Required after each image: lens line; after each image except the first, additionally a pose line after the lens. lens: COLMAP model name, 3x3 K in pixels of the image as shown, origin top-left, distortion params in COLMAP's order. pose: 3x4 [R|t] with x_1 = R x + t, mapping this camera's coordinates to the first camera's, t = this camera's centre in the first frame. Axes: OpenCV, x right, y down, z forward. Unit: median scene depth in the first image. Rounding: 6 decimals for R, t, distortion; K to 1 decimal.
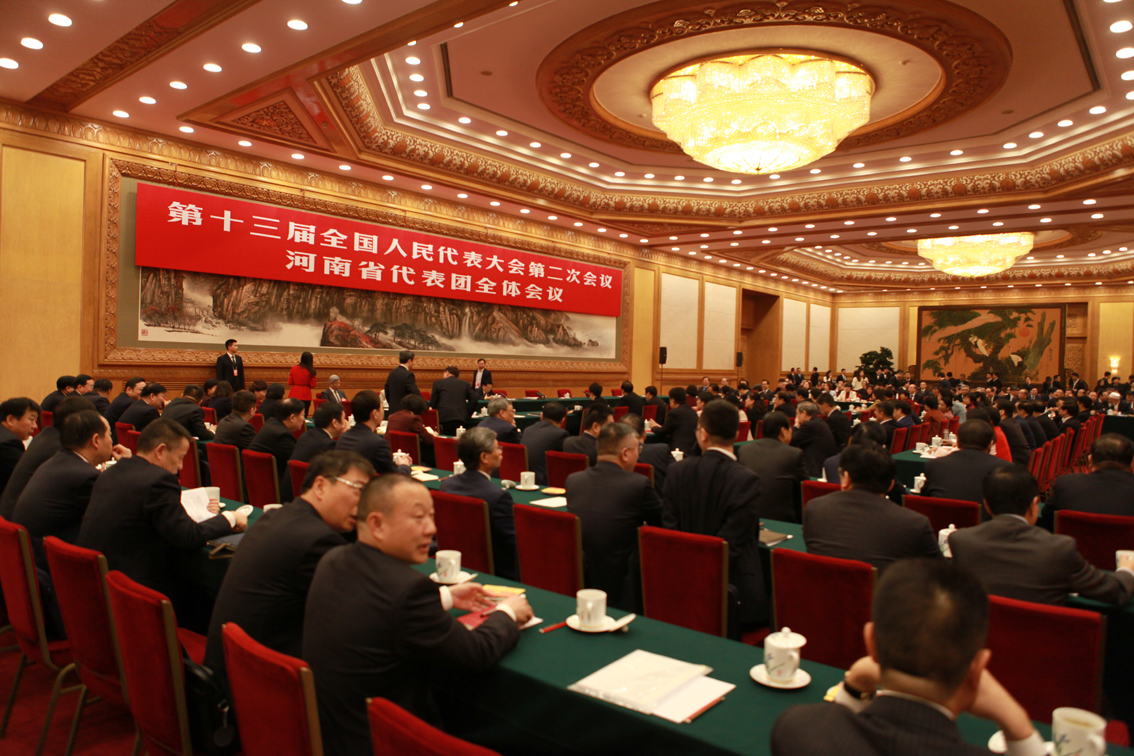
lens RADIAL K [[781.8, 0, 579.6], [0, 781.8, 377.3], [0, 0, 1]] dist [-0.051681, 0.001319]
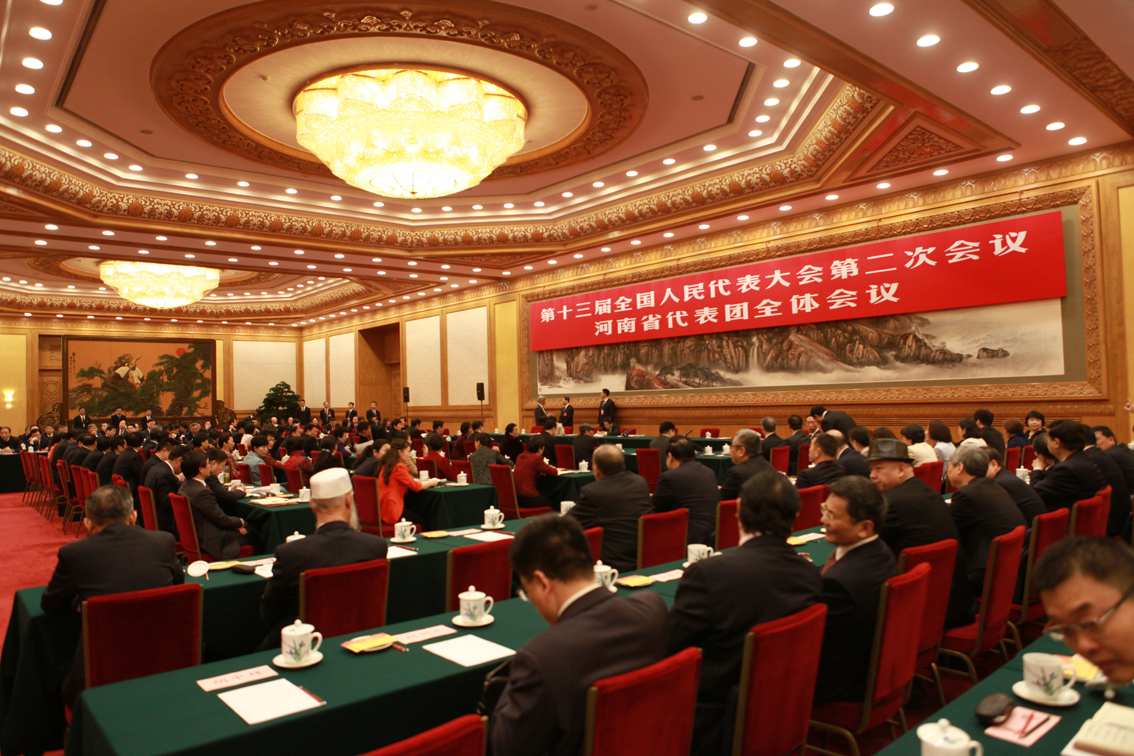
lens RADIAL K [[781.8, 0, 579.6], [0, 781.8, 377.3], [0, 0, 1]] dist [-0.051681, 0.001319]
pose [[-0.156998, -0.052910, -0.986181, 0.803652], [0.005220, 0.998505, -0.054402, 0.006191], [0.987585, -0.013689, -0.156487, 0.974103]]
